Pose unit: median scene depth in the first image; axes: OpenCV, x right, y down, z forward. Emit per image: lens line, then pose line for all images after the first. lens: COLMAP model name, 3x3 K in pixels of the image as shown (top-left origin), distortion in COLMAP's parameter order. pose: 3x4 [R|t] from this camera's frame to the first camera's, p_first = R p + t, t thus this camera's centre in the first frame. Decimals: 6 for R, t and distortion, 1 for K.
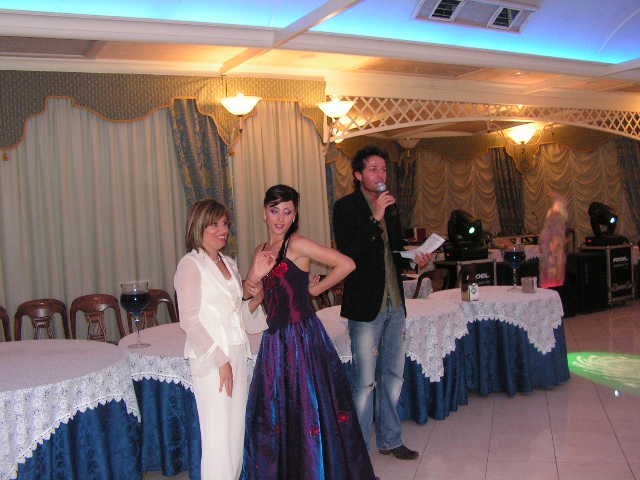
lens RADIAL K [[685.4, 0, 320.0], [0, 685.4, 240.0], [0, 0, 1]] dist [-0.234346, 0.234921]
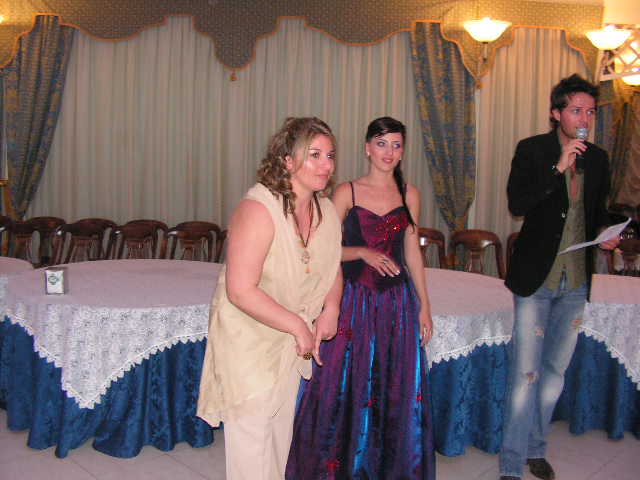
lens RADIAL K [[685.4, 0, 320.0], [0, 685.4, 240.0], [0, 0, 1]] dist [-0.234346, 0.234921]
pose [[0.872886, 0.133710, -0.469246, 0.131215], [-0.093441, 0.989728, 0.108201, -0.004617], [0.478893, -0.050600, 0.876414, 0.134652]]
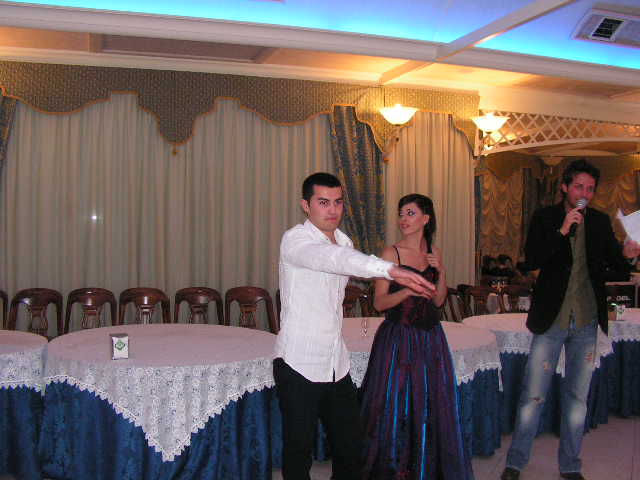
lens RADIAL K [[685.4, 0, 320.0], [0, 685.4, 240.0], [0, 0, 1]] dist [-0.234346, 0.234921]
pose [[0.981612, 0.068024, -0.178355, -0.036722], [-0.070167, 0.997519, -0.005729, 0.005850], [0.177522, 0.018138, 0.983950, -0.036453]]
